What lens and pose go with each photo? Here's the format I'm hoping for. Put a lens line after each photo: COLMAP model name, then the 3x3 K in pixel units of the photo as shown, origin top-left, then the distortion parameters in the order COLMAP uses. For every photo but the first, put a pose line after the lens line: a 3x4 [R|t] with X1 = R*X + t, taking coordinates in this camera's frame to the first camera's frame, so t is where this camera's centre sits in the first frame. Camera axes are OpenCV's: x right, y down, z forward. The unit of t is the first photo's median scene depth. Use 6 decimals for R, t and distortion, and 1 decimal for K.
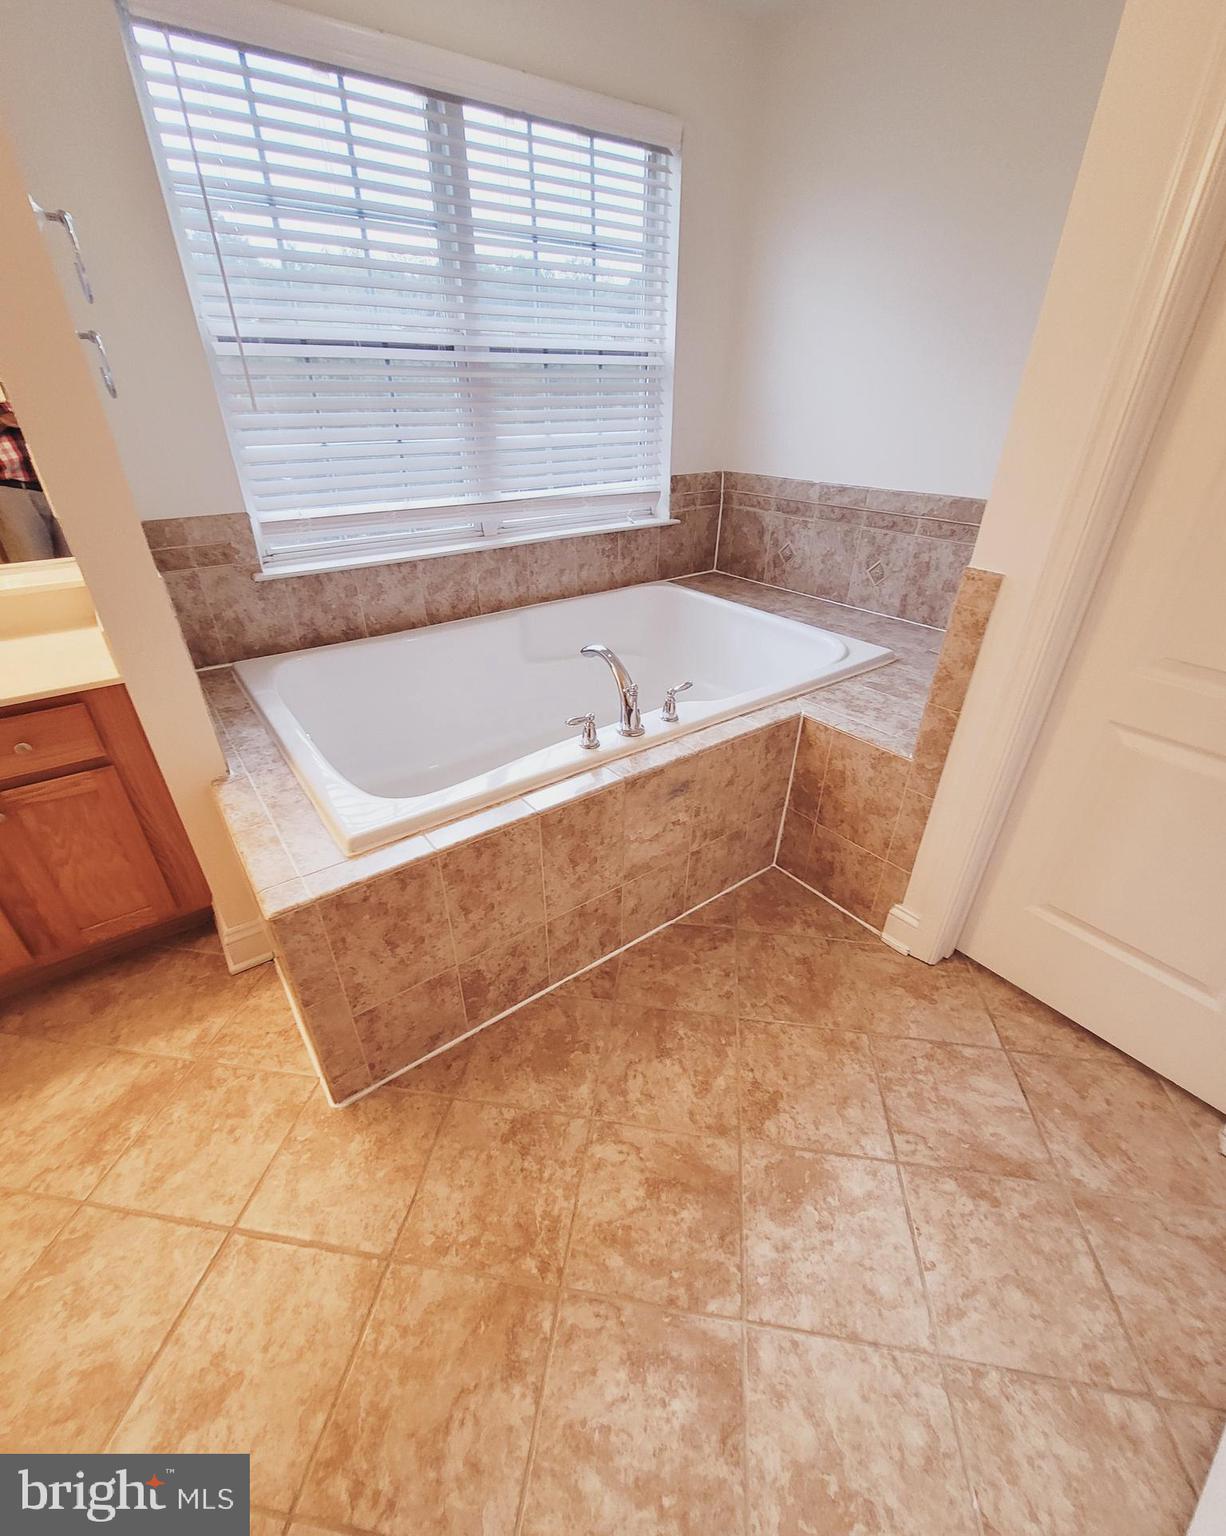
lens RADIAL K [[641.8, 0, 605.9], [0, 641.8, 783.1], [0, 0, 1]] dist [-0.003930, 0.002448]
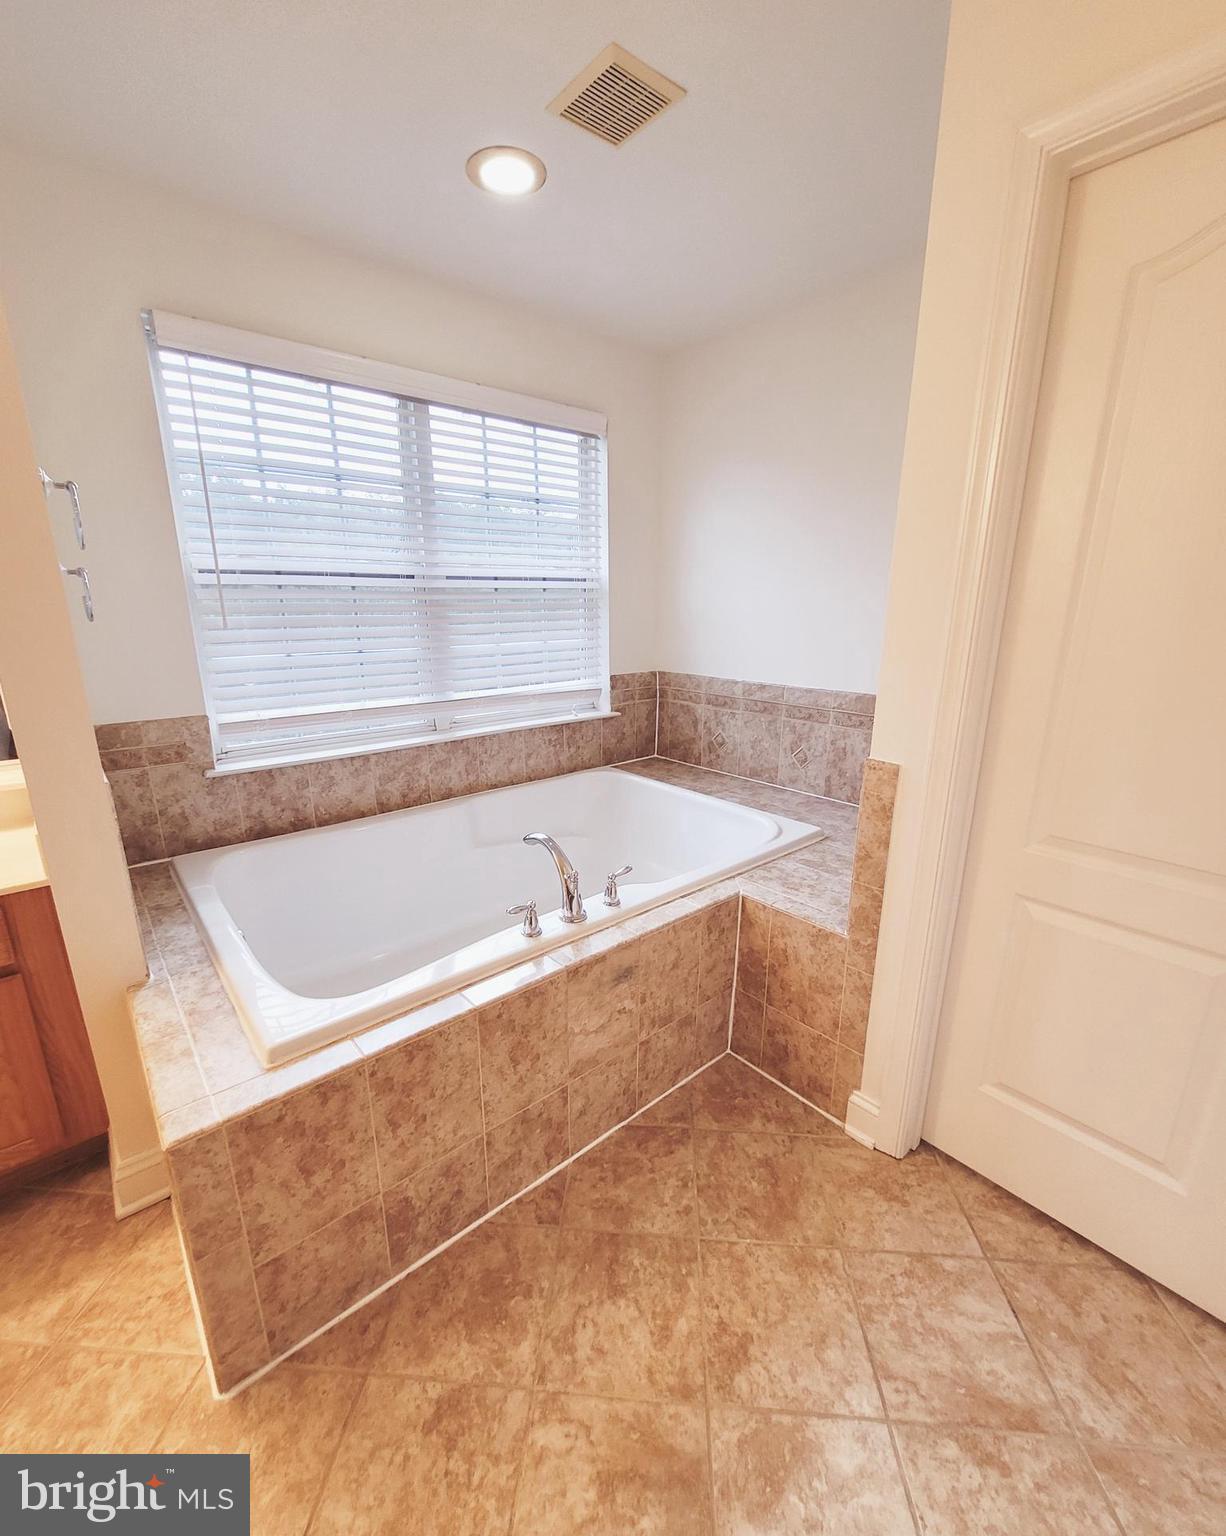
lens RADIAL K [[641.8, 0, 607.1], [0, 641.8, 781.4], [0, 0, 1]] dist [-0.003930, 0.002448]
pose [[0.997418, -0.021049, 0.068654, 0.027693], [0.038682, 0.962994, -0.266731, -0.015356], [-0.060500, 0.268698, 0.961323, -0.026622]]
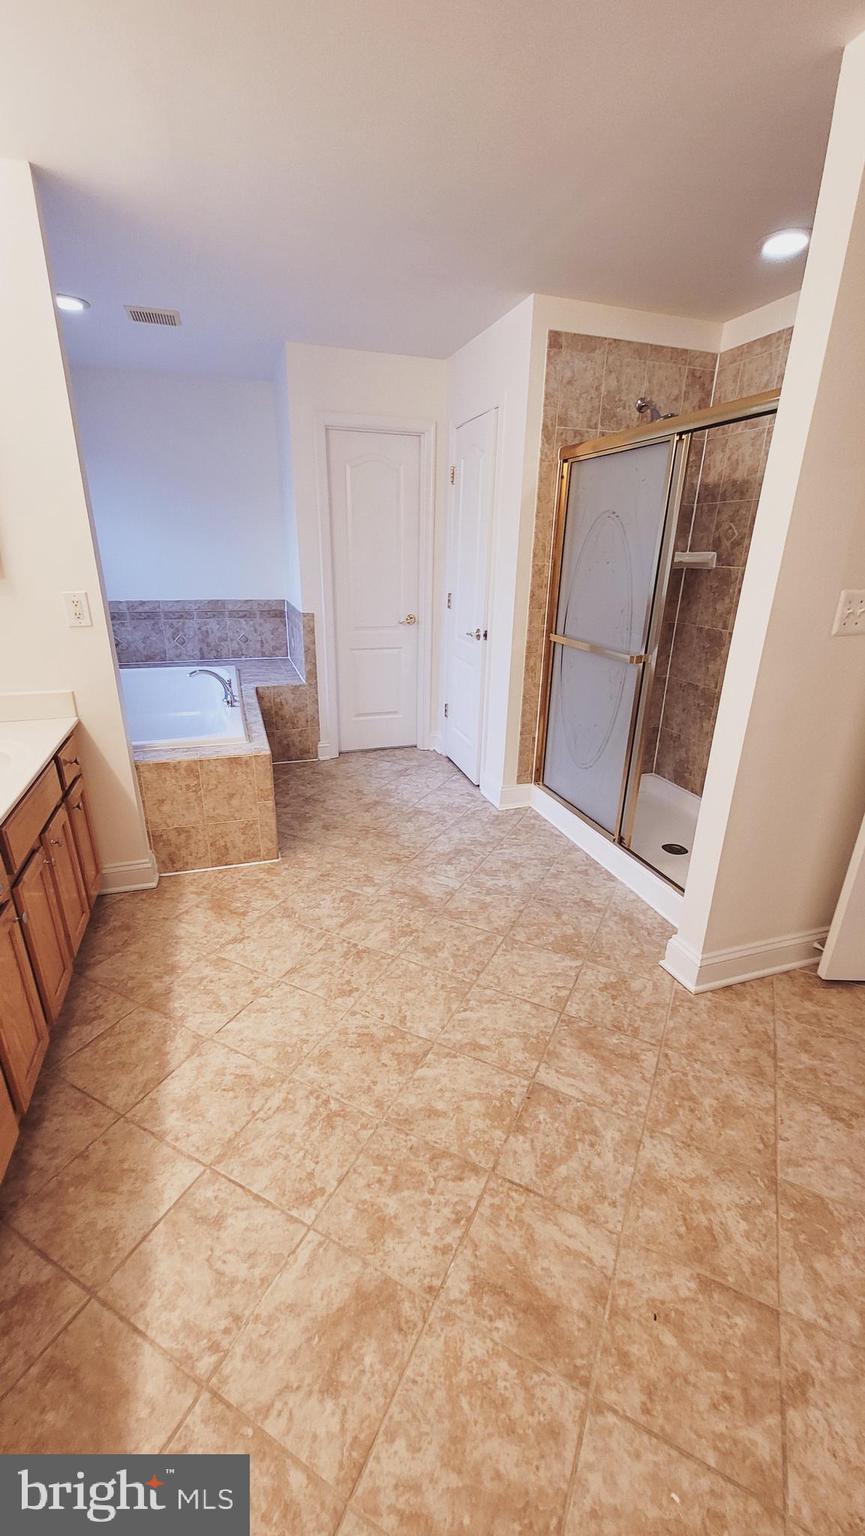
lens RADIAL K [[604.4, 0, 427.1], [0, 604.4, 773.9], [0, 0, 1]] dist [-0.003035, -0.000281]
pose [[0.315587, -0.329228, 0.889952, -1.650488], [0.476447, 0.866063, 0.151437, 0.142552], [-0.820611, 0.376223, 0.430178, -0.352780]]
